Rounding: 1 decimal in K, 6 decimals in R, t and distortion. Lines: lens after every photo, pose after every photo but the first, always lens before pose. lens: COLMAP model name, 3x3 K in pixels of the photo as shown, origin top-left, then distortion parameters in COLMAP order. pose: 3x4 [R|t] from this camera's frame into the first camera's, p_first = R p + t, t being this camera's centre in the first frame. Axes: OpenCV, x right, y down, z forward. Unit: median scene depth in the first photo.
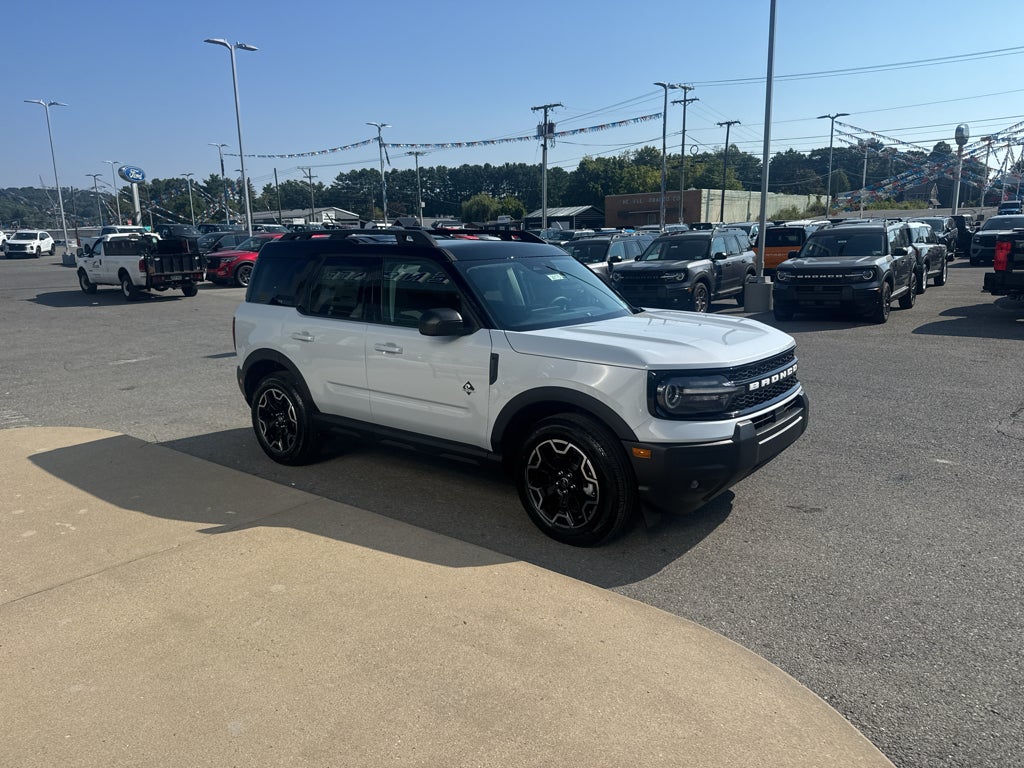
lens RADIAL K [[719.9, 0, 518.2], [0, 719.9, 393.1], [0, 0, 1]] dist [0.036061, -0.045890]
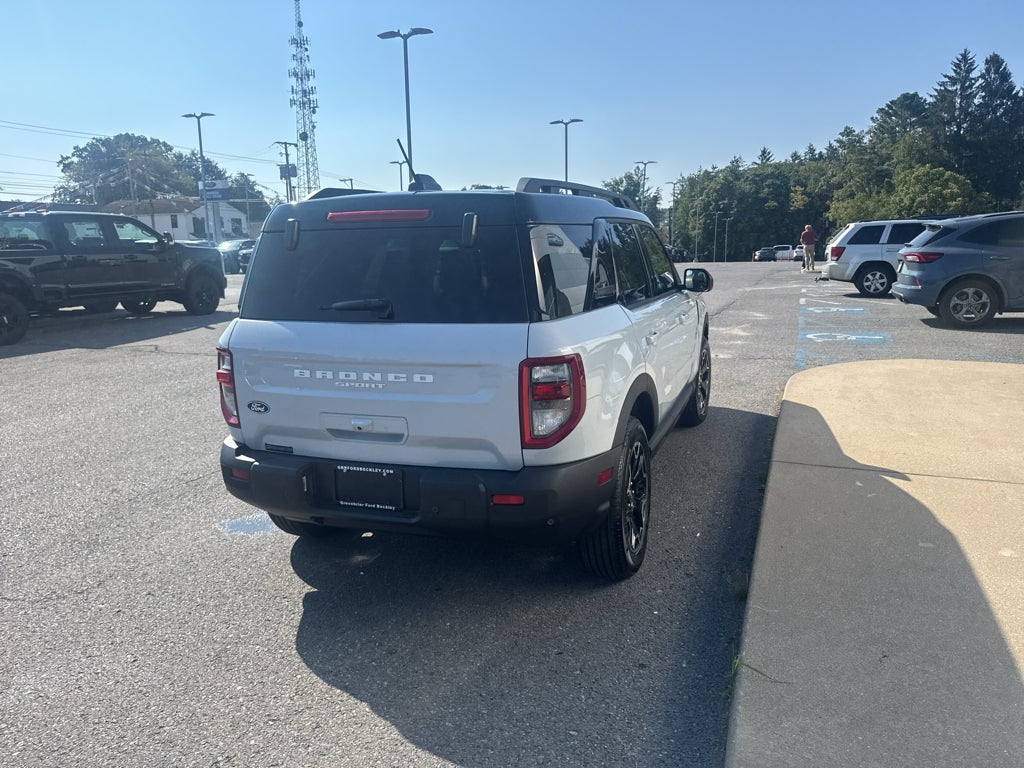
lens RADIAL K [[719.9, 0, 519.4], [0, 719.9, 366.0], [0, 0, 1]] dist [0.036061, -0.045890]
pose [[-0.311436, -0.133375, 0.940861, -0.123865], [0.232789, 0.949225, 0.211616, -0.030902], [-0.921313, 0.284927, -0.264574, 0.177902]]
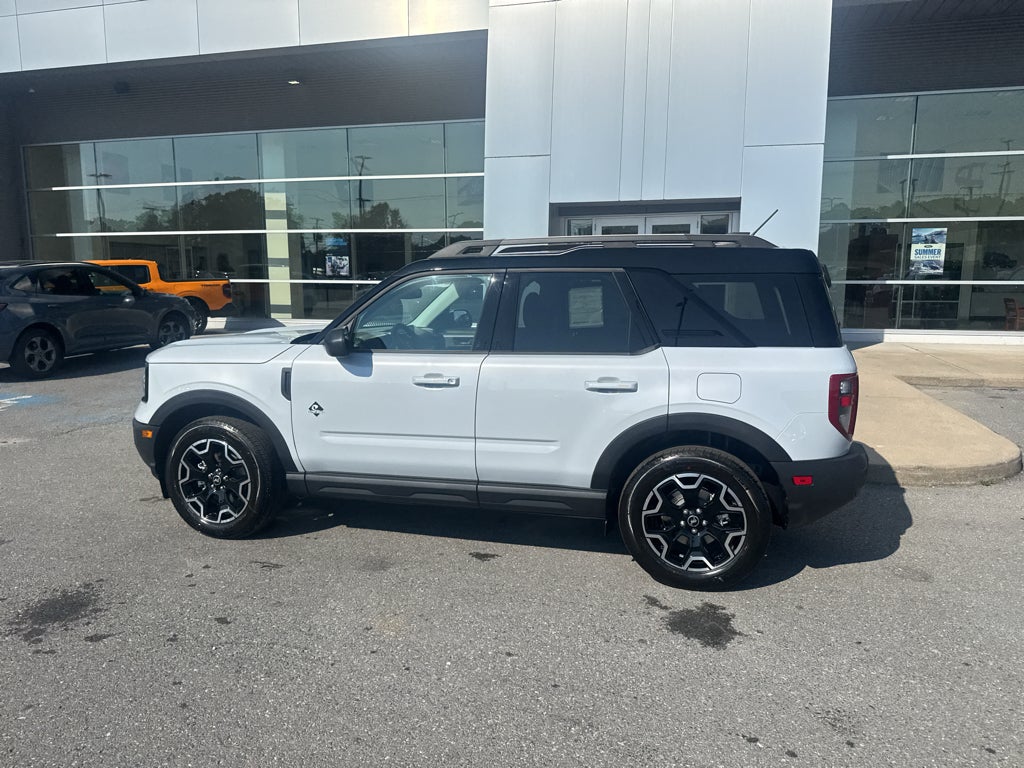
lens RADIAL K [[719.9, 0, 513.5], [0, 719.9, 376.5], [0, 0, 1]] dist [0.036061, -0.045890]
pose [[-0.909630, 0.078598, -0.407916, 0.038870], [-0.070204, 0.938731, 0.337426, -0.050995], [0.409444, 0.335570, -0.848380, 0.246644]]
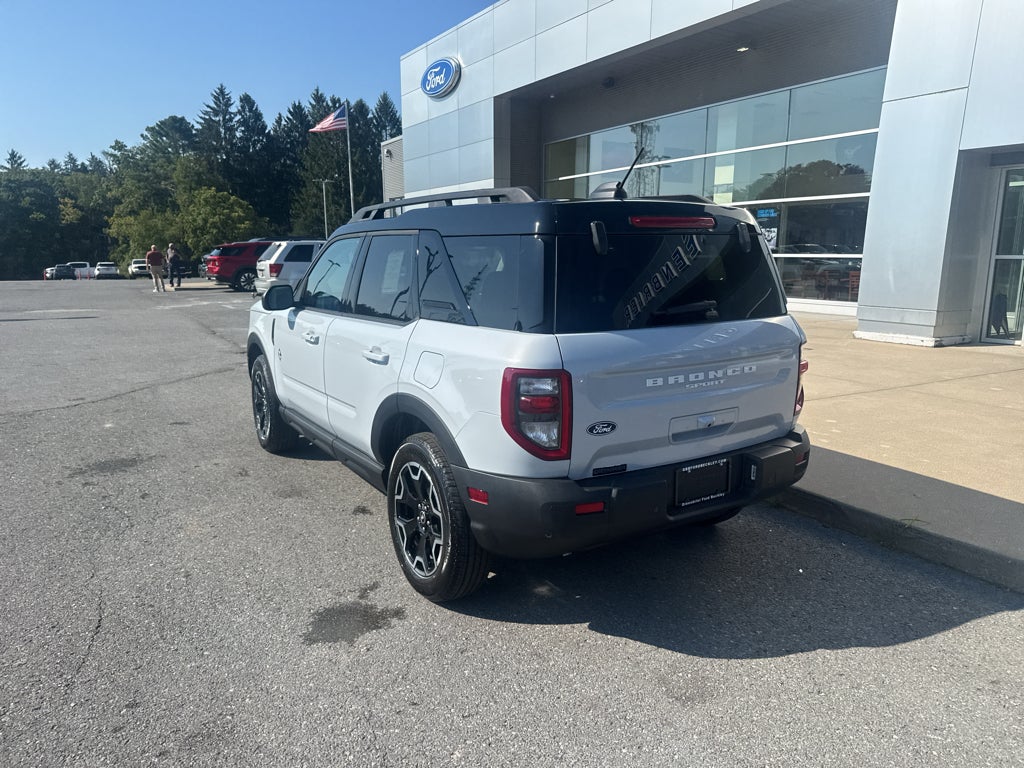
lens RADIAL K [[719.9, 0, 513.7], [0, 719.9, 375.4], [0, 0, 1]] dist [0.036061, -0.045890]
pose [[-0.945074, -0.034581, 0.325022, -0.056728], [0.089288, 0.929252, 0.358494, -0.047218], [-0.314424, 0.367825, -0.875124, 0.246067]]
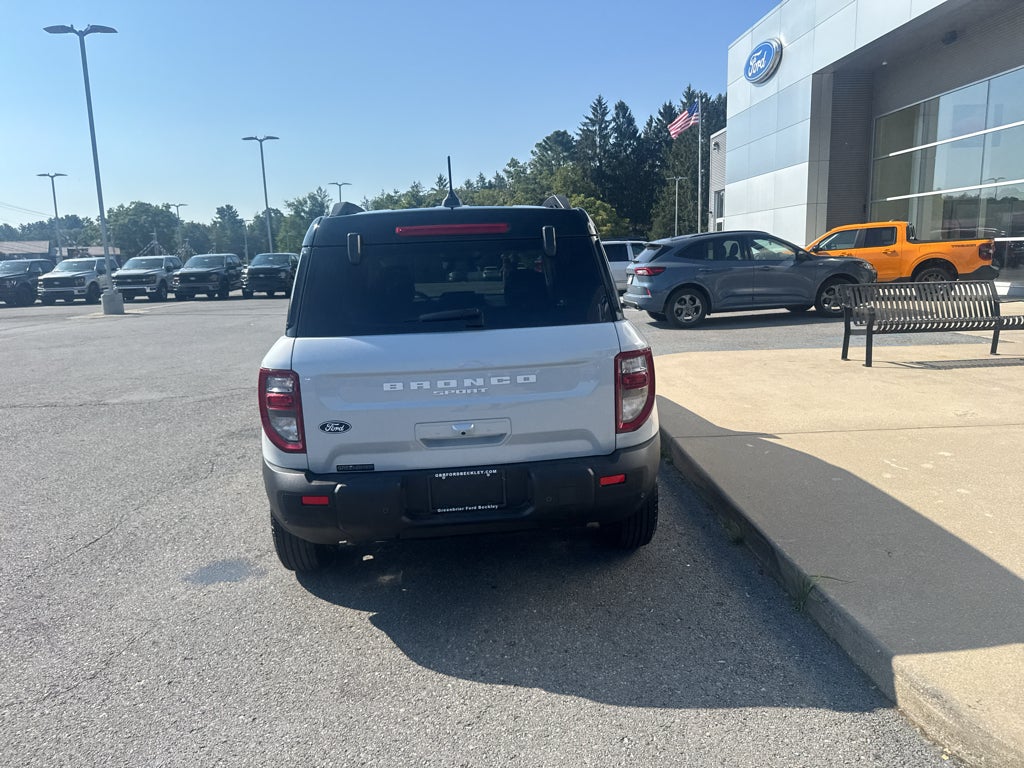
lens RADIAL K [[719.9, 0, 518.9], [0, 719.9, 367.6], [0, 0, 1]] dist [0.036061, -0.045890]
pose [[-0.675415, -0.068895, 0.734212, -0.109570], [0.208466, 0.937178, 0.279713, -0.039355], [-0.707358, 0.341981, -0.618622, 0.214801]]
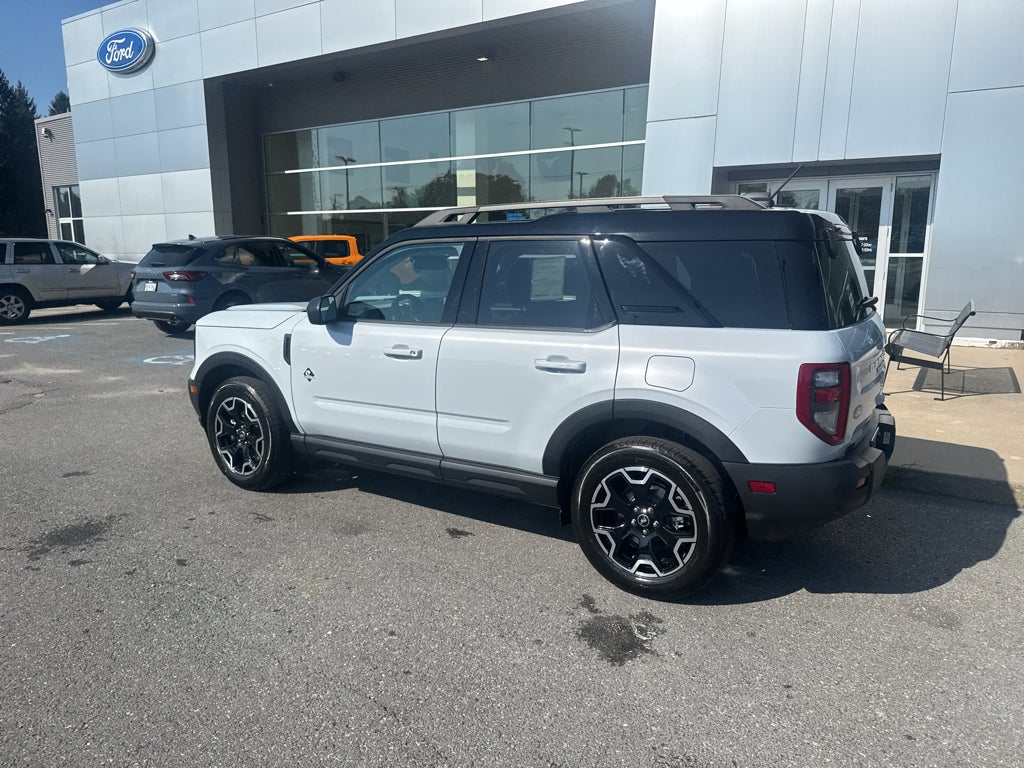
lens RADIAL K [[719.9, 0, 512.8], [0, 719.9, 379.2], [0, 0, 1]] dist [0.036061, -0.045890]
pose [[-0.993076, 0.043807, -0.109000, 0.003854], [-0.001587, 0.922780, 0.385325, -0.050722], [0.117463, 0.382830, -0.916321, 0.251616]]
